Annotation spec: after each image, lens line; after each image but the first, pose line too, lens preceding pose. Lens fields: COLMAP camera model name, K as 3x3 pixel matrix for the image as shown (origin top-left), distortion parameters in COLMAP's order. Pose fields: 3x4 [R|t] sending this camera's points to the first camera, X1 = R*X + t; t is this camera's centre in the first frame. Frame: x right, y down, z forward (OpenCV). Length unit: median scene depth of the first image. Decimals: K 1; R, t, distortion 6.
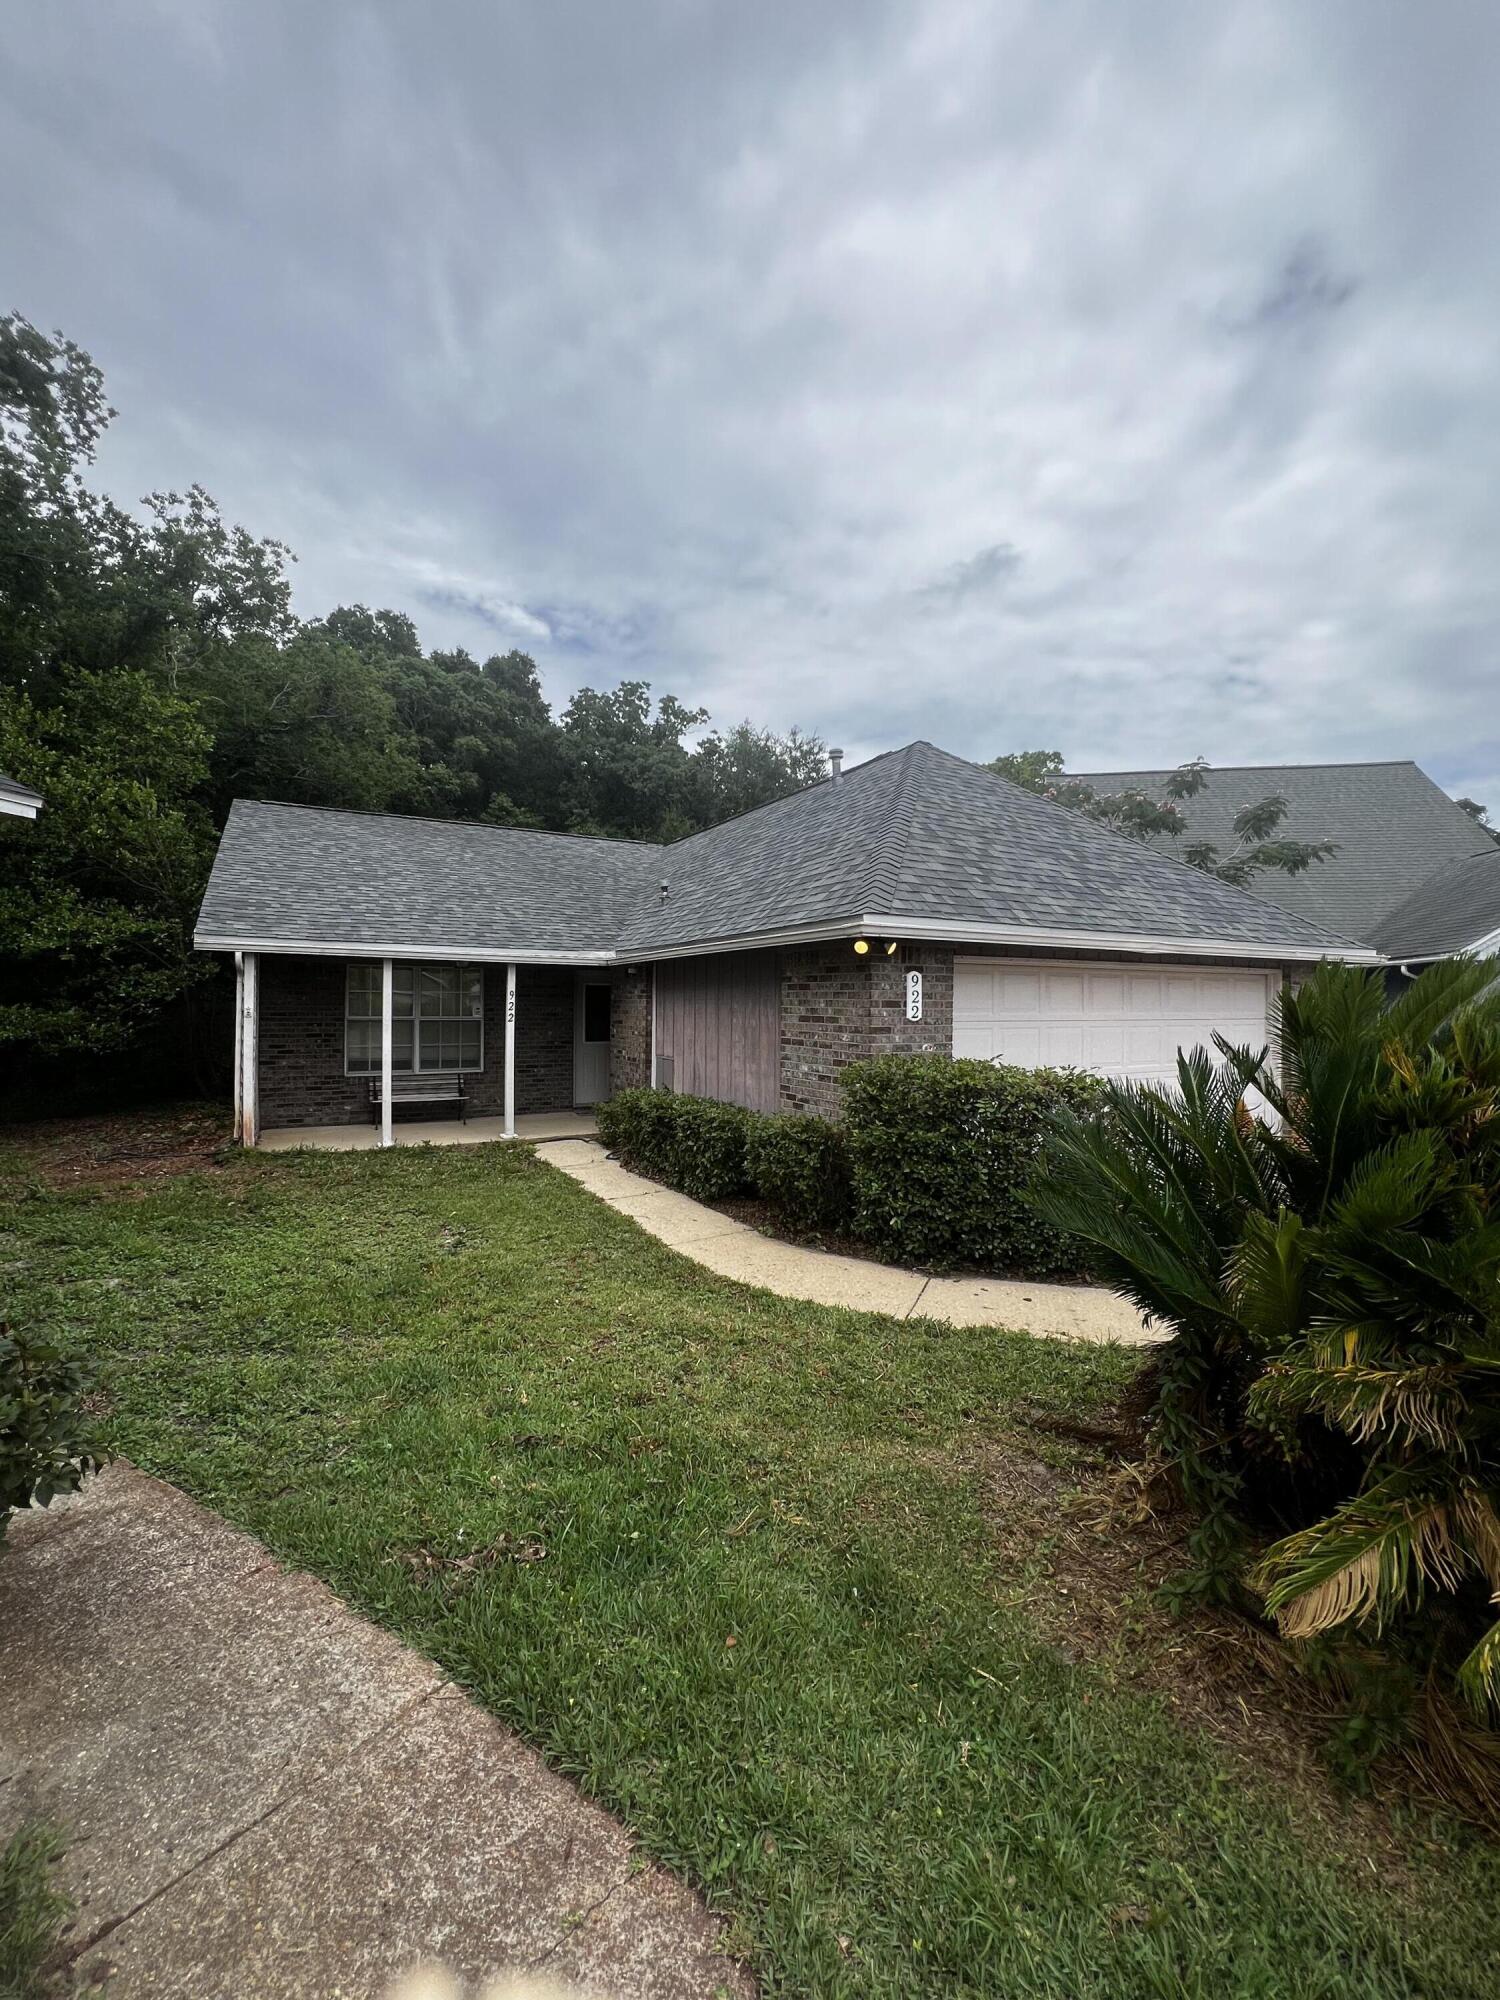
lens RADIAL K [[840.4, 0, 748.7], [0, 840.4, 997.5], [0, 0, 1]] dist [-0.000056, -0.000229]
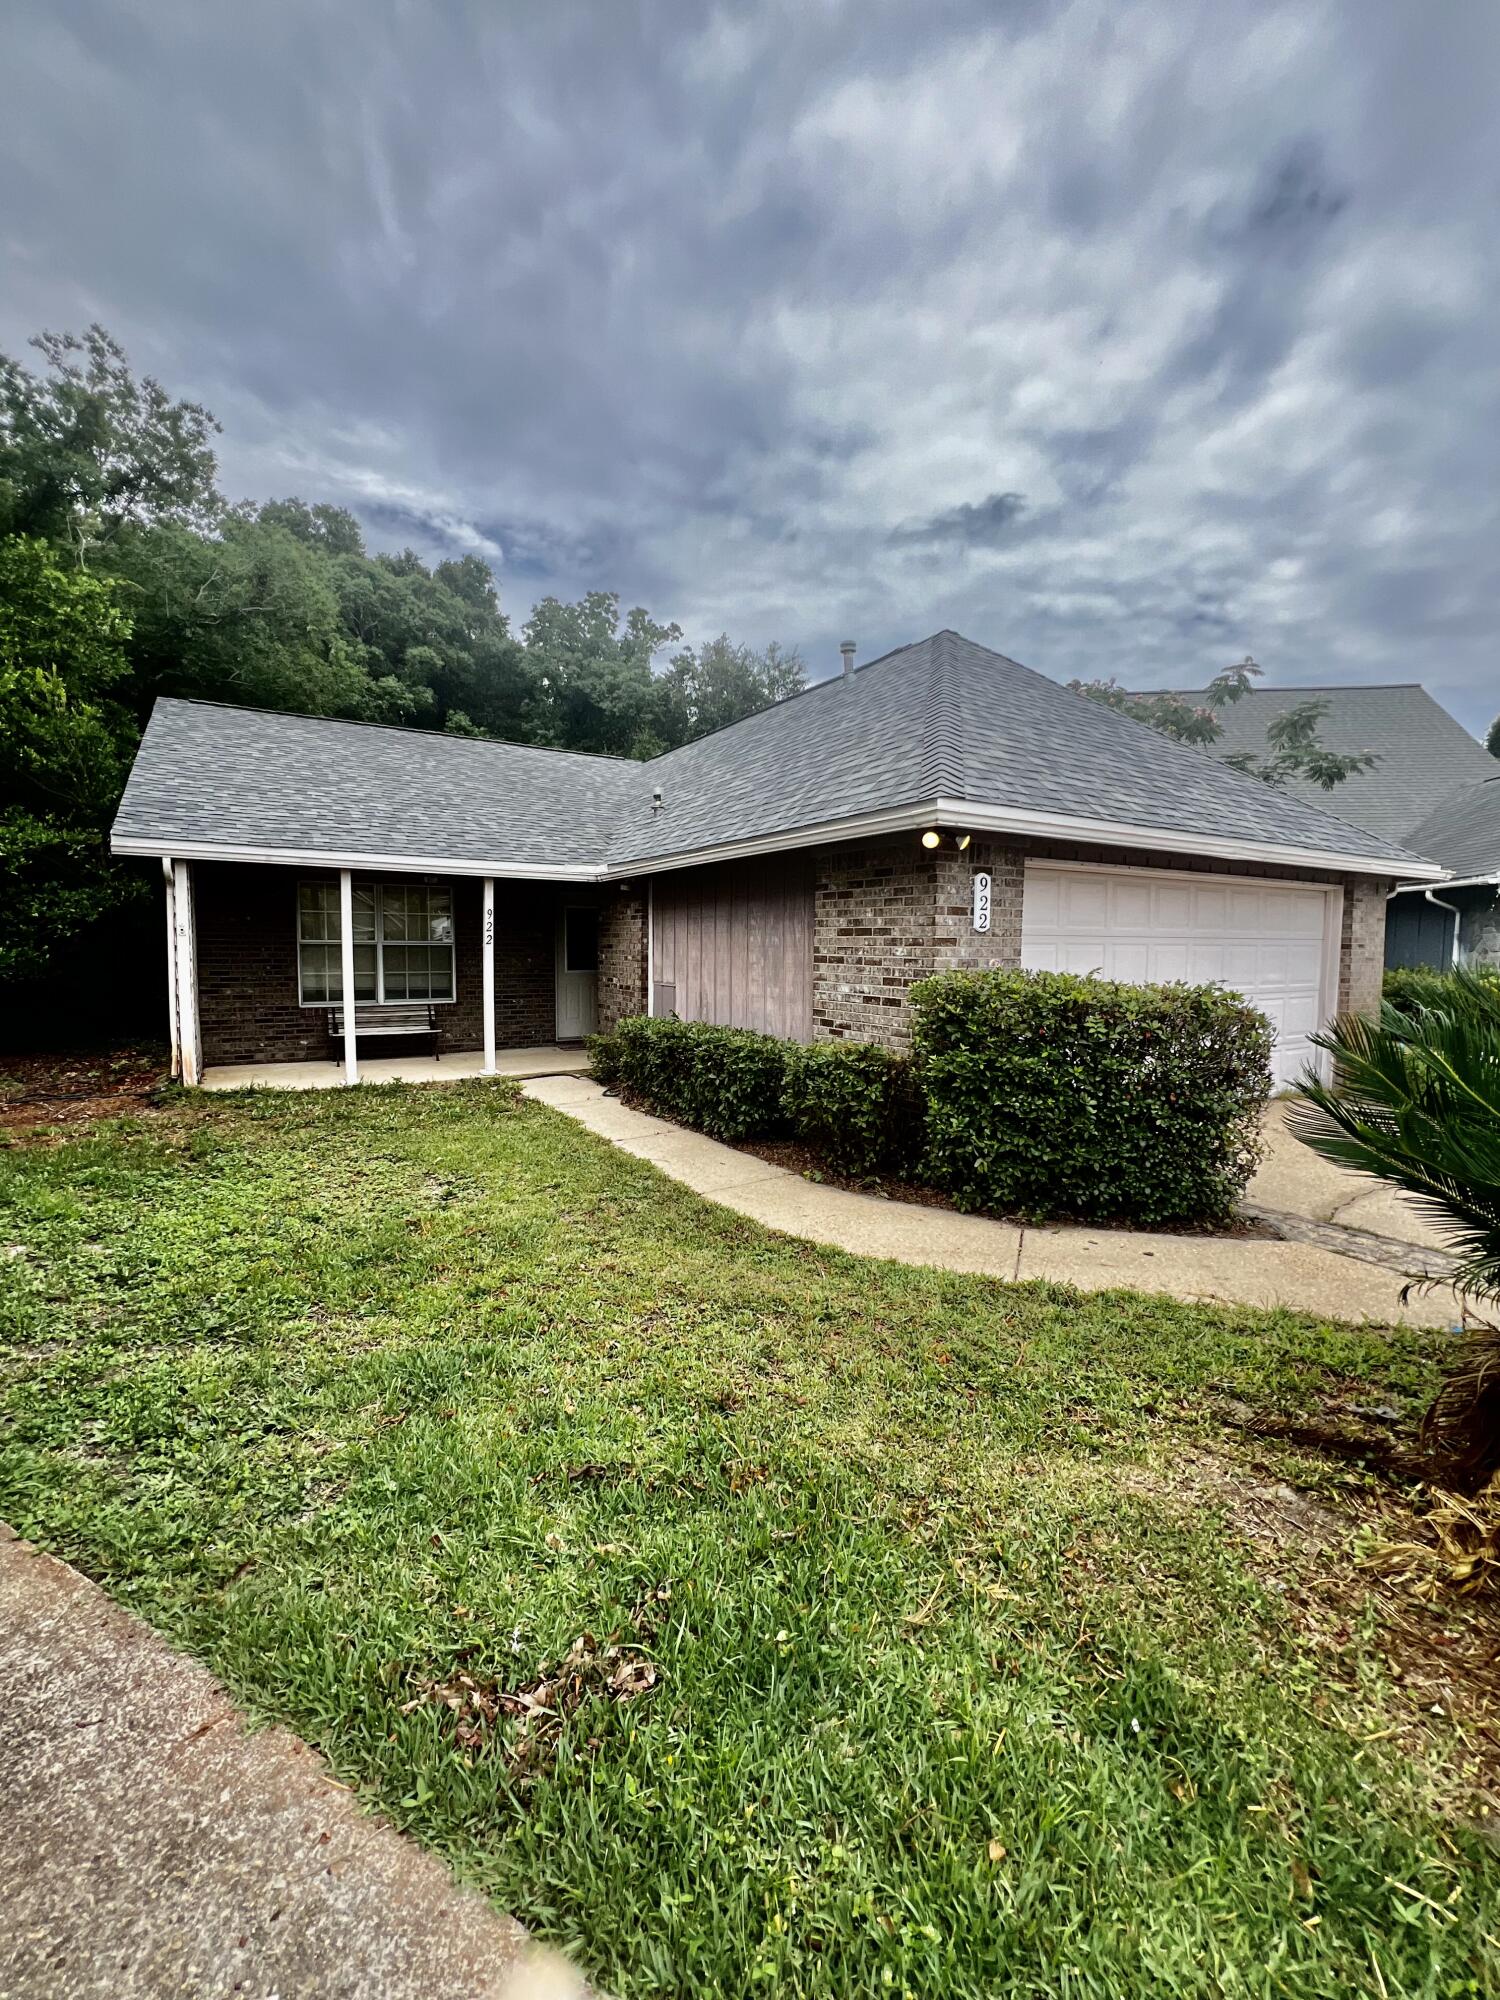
lens RADIAL K [[840.4, 0, 748.7], [0, 840.4, 997.5], [0, 0, 1]] dist [-0.000056, -0.000229]
pose [[0.998859, -0.002618, 0.047693, -0.080557], [-0.000714, 0.997567, 0.069710, 0.035157], [-0.047759, -0.069664, 0.996427, 0.153992]]
